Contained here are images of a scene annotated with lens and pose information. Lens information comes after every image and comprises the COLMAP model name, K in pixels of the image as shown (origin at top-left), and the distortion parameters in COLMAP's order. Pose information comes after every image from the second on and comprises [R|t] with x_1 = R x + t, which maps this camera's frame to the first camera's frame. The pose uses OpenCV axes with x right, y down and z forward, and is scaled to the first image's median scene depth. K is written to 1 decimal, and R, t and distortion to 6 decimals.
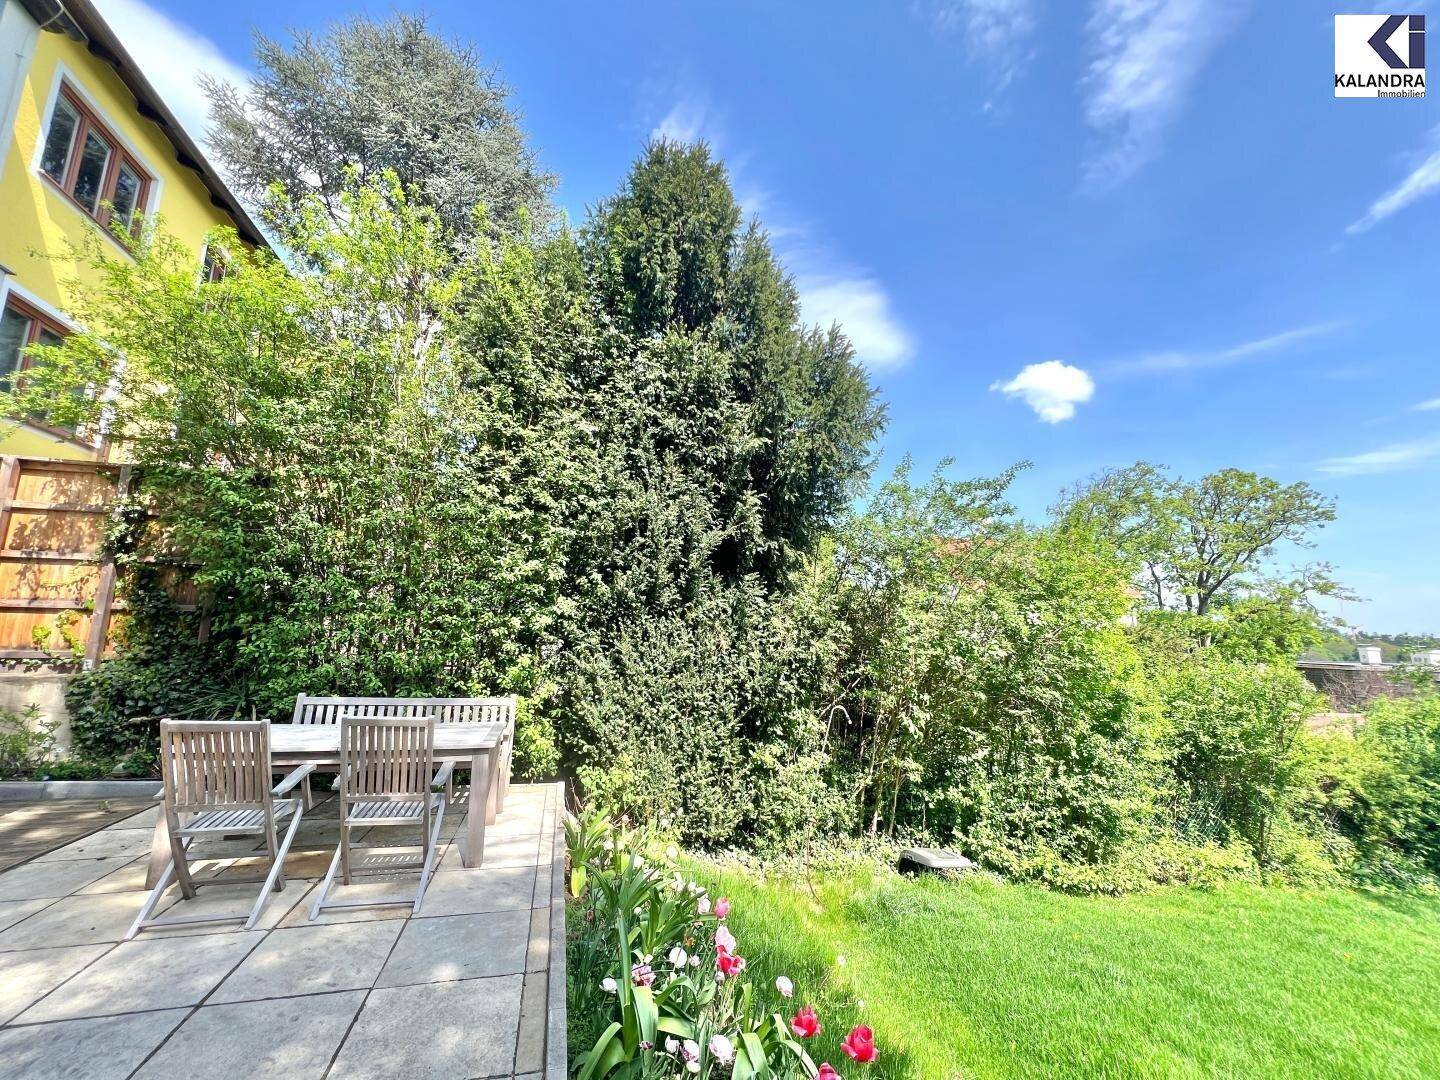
lens RADIAL K [[578.8, 0, 720.0], [0, 578.8, 540.0], [0, 0, 1]] dist [-0.001084, 0.000050]
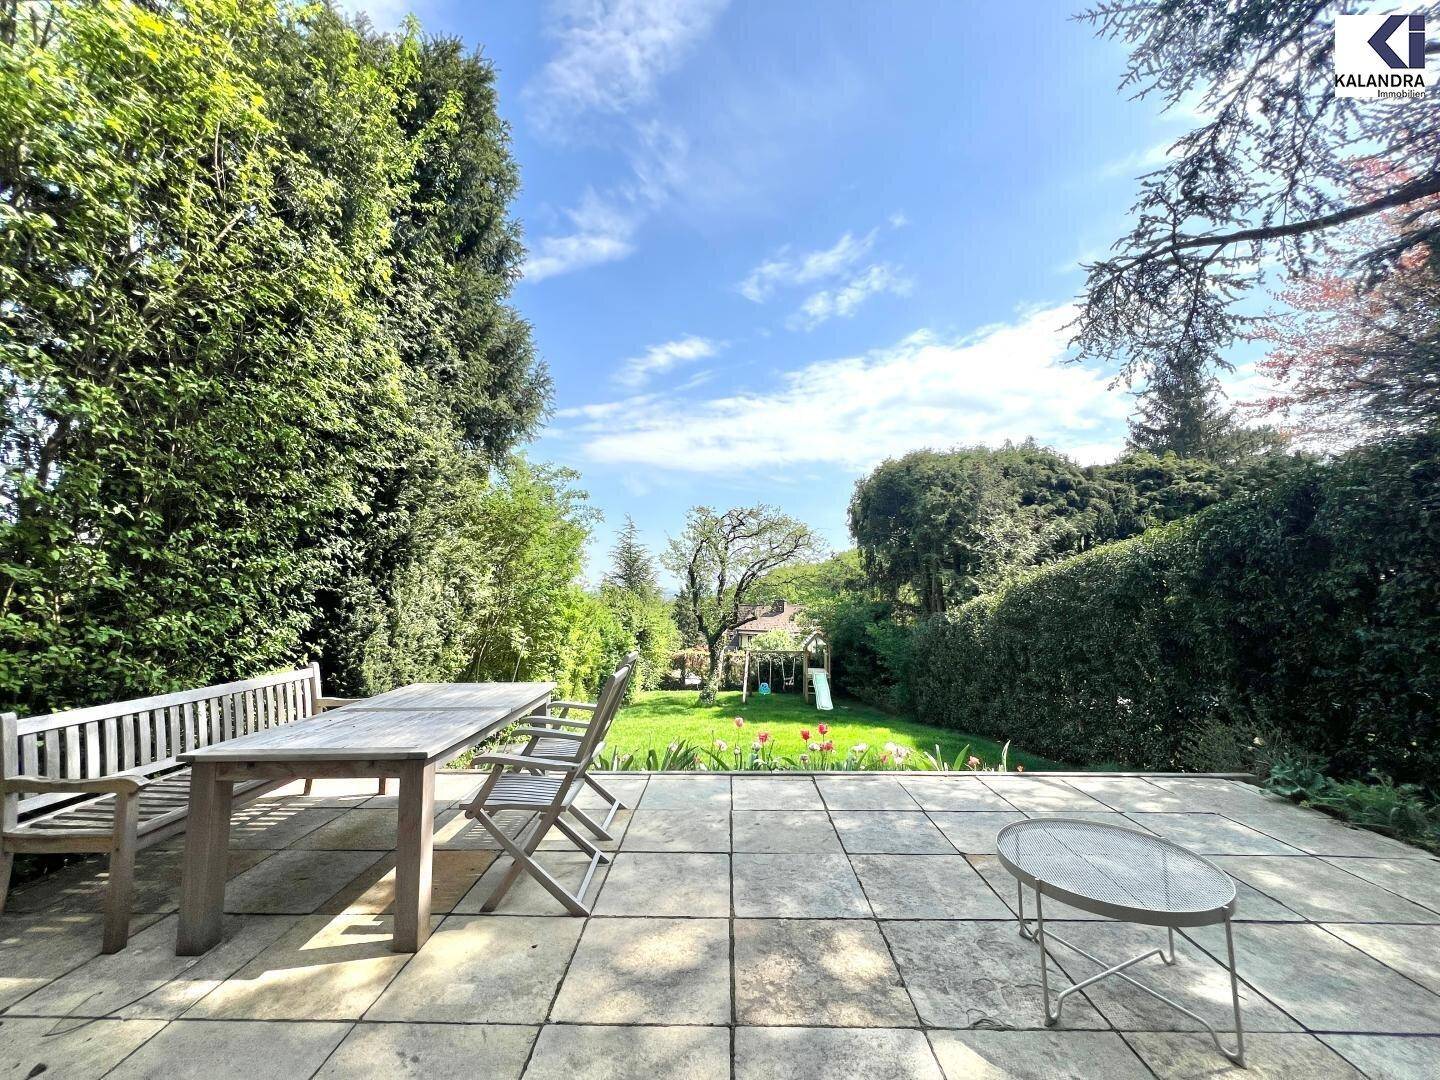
lens RADIAL K [[578.8, 0, 720.0], [0, 578.8, 540.0], [0, 0, 1]] dist [-0.001084, 0.000050]
pose [[0.269531, 0.061053, 0.961054, -1.519717], [-0.155952, 0.987582, -0.019001, 0.064771], [-0.950280, -0.144757, 0.275706, 0.502798]]
